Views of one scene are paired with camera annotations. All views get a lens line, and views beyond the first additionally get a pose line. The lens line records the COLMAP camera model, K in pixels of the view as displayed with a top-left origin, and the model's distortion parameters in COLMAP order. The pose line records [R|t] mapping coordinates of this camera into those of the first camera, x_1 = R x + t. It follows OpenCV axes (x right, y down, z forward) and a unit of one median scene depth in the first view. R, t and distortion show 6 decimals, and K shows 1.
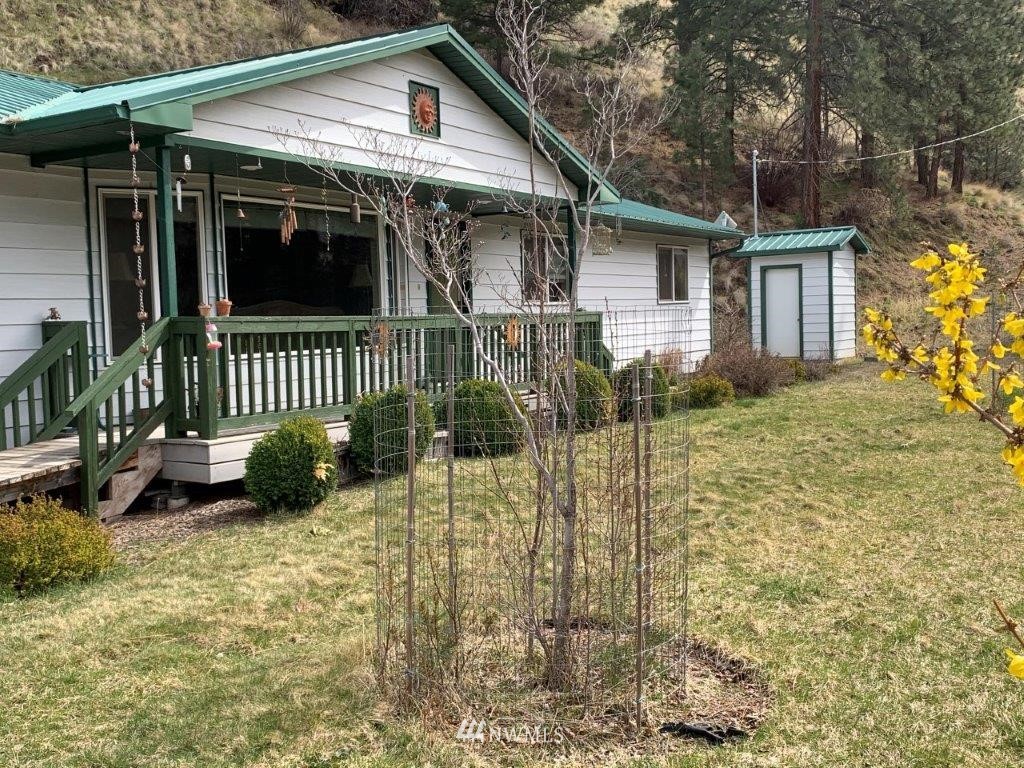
lens RADIAL K [[1008.9, 0, 508.5], [0, 1008.9, 385.2], [0, 0, 1]] dist [0.007055, 0.000000]
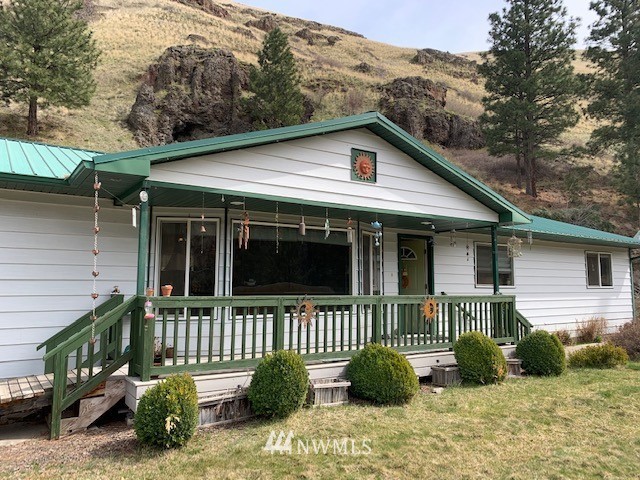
lens RADIAL K [[476.2, 0, 317.3], [0, 476.2, 236.2], [0, 0, 1]] dist [0.033543, -0.011264]
pose [[0.913525, -0.015850, -0.406475, 0.150670], [-0.054322, 0.985538, -0.160514, -0.037317], [0.403140, 0.168714, 0.899452, 0.304935]]
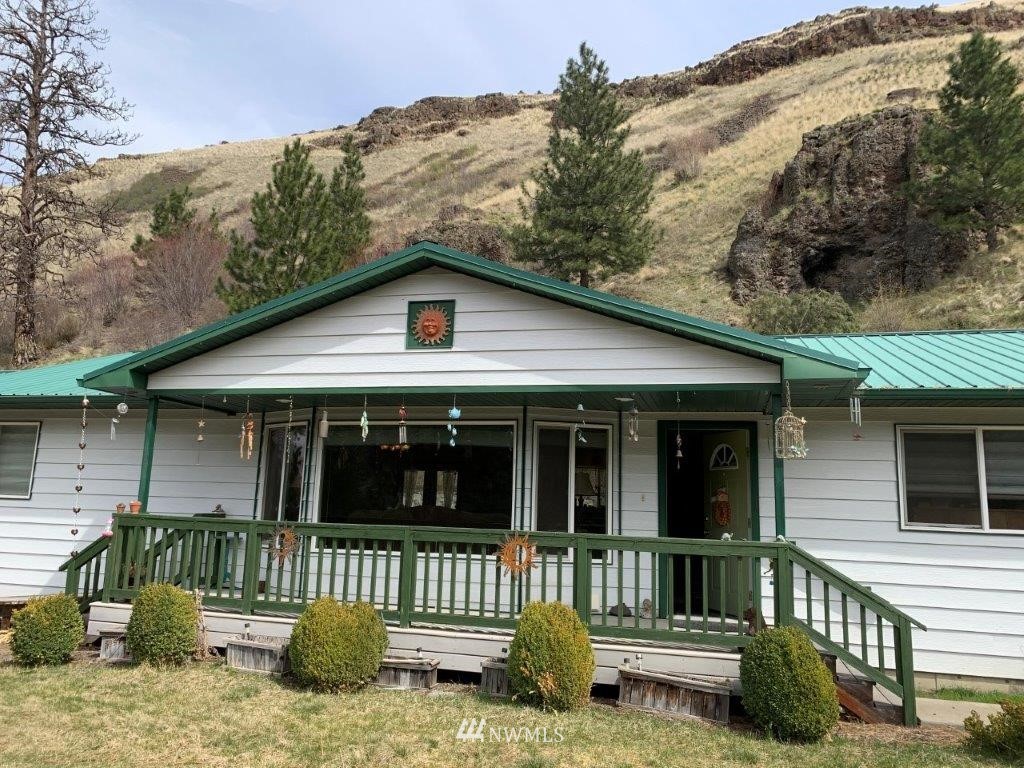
lens RADIAL K [[761.9, 0, 503.3], [0, 761.9, 380.3], [0, 0, 1]] dist [0.033543, -0.011264]
pose [[0.319517, -0.127416, -0.938975, 0.654103], [-0.108928, 0.979411, -0.169970, -0.089579], [0.941299, 0.156589, 0.299059, 0.827159]]
